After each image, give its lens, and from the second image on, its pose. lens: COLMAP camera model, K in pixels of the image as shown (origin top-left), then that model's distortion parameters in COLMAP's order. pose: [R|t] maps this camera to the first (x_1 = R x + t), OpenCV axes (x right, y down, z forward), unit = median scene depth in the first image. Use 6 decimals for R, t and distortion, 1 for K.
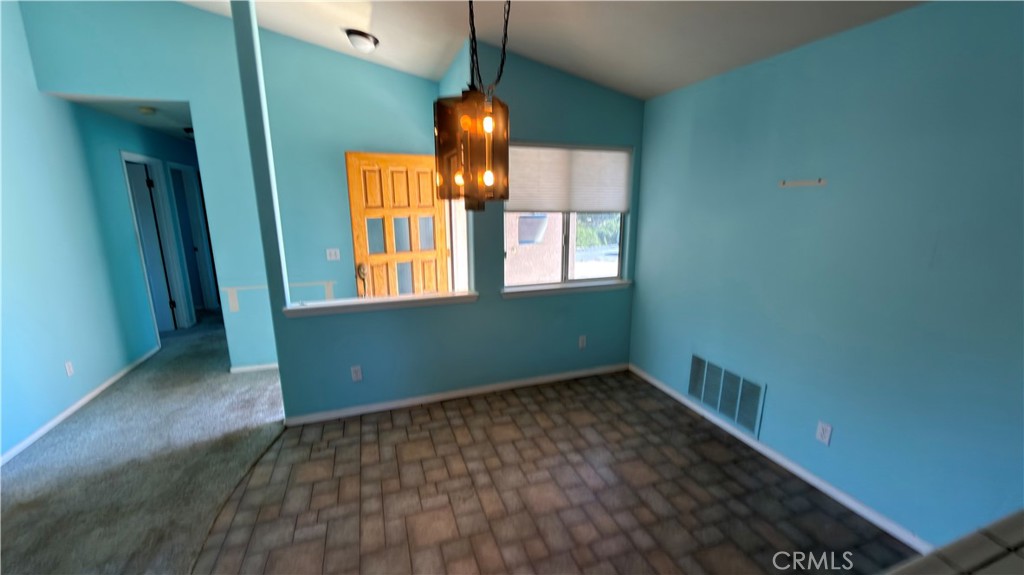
lens RADIAL K [[404.4, 0, 511.4], [0, 404.4, 289.2], [0, 0, 1]] dist [-0.007974, 0.000518]
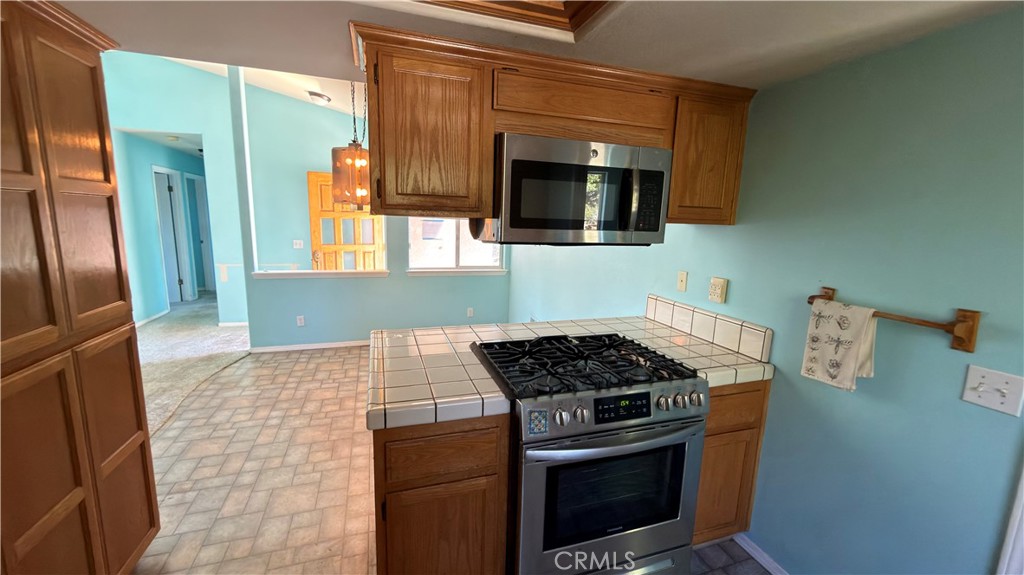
lens RADIAL K [[404.4, 0, 508.5], [0, 404.4, 285.9], [0, 0, 1]] dist [-0.007974, 0.000518]
pose [[0.999261, 0.034372, -0.017234, 0.352708], [-0.035093, 0.998437, -0.043491, 0.105551], [0.015712, 0.044064, 0.998905, -0.415068]]
